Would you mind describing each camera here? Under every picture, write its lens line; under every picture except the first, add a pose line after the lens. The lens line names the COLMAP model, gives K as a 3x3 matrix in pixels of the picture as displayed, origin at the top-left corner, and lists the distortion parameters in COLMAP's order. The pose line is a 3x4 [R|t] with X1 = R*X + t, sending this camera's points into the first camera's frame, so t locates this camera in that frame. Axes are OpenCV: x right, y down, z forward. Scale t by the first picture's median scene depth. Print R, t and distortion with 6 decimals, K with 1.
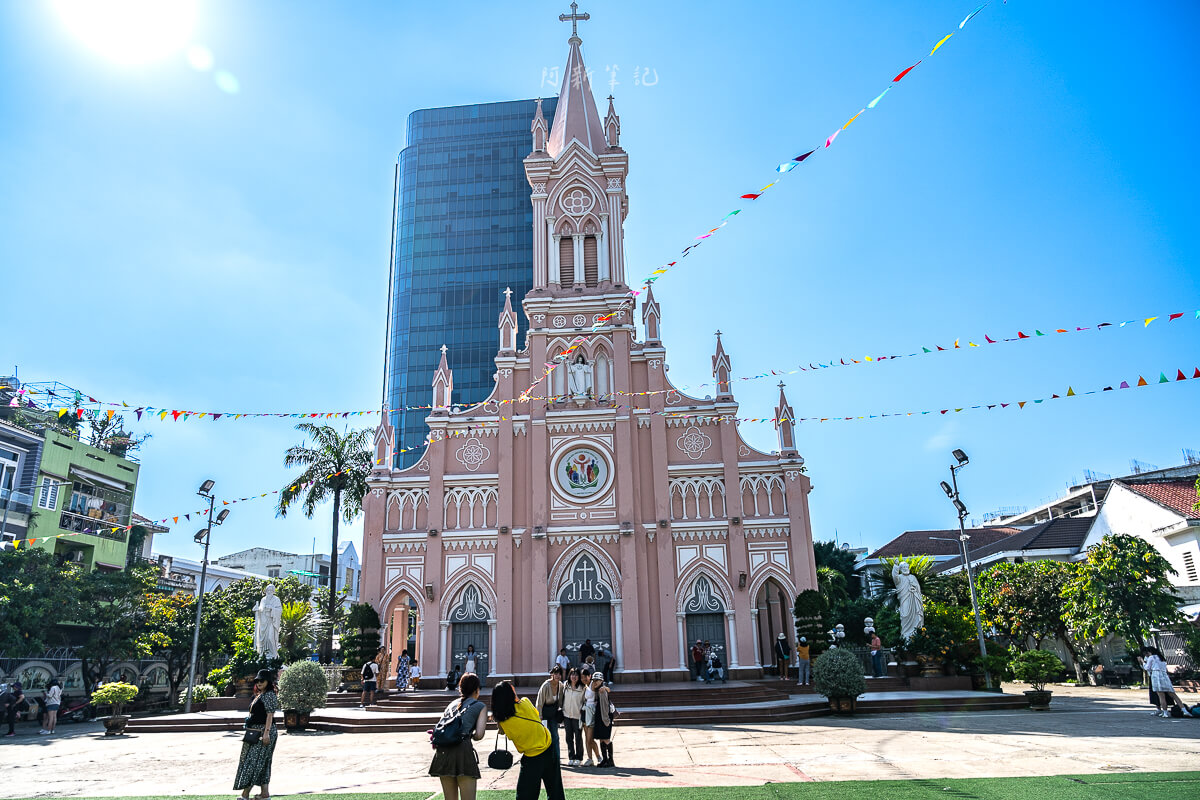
lens RADIAL K [[790.8, 0, 589.8], [0, 790.8, 405.3], [0, 0, 1]] dist [-0.003878, 0.001326]
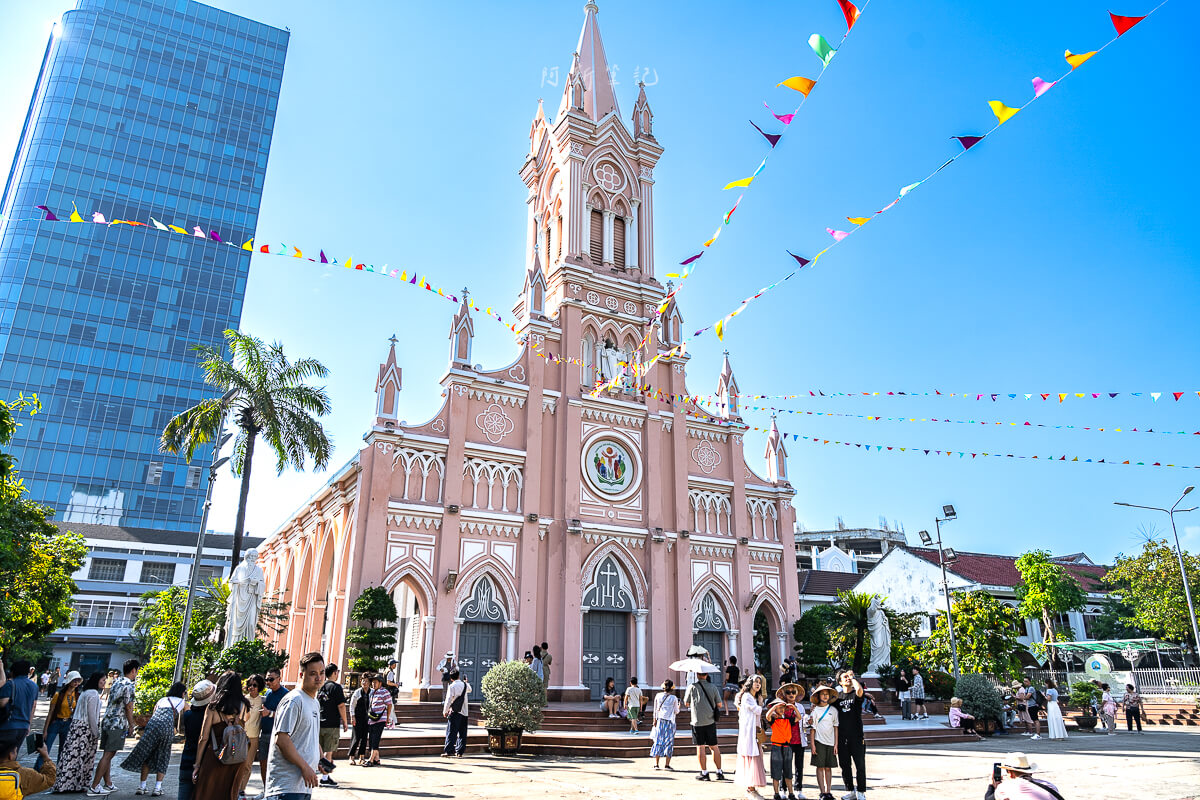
lens RADIAL K [[790.8, 0, 589.8], [0, 790.8, 405.3], [0, 0, 1]] dist [-0.003878, 0.001326]
pose [[0.847167, 0.208724, 0.488613, -0.493196], [-0.198420, 0.977359, -0.073480, 0.087801], [-0.492887, -0.034700, 0.869401, 0.223183]]
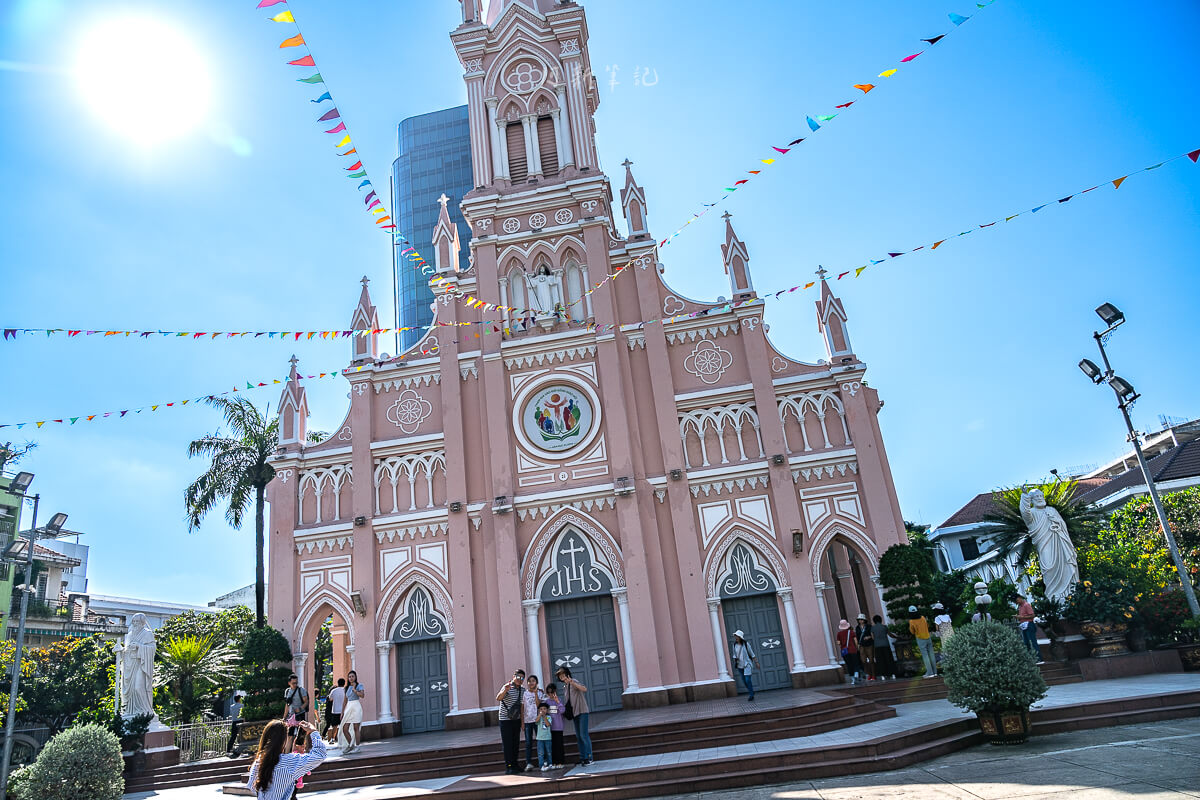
lens RADIAL K [[786.7, 0, 589.9], [0, 786.7, 400.5], [0, 0, 1]] dist [-0.008604, 0.001197]
pose [[0.993205, -0.107526, -0.044518, 0.053913], [0.106417, 0.993966, -0.026576, 0.091949], [0.047107, 0.021658, 0.998655, 0.286353]]
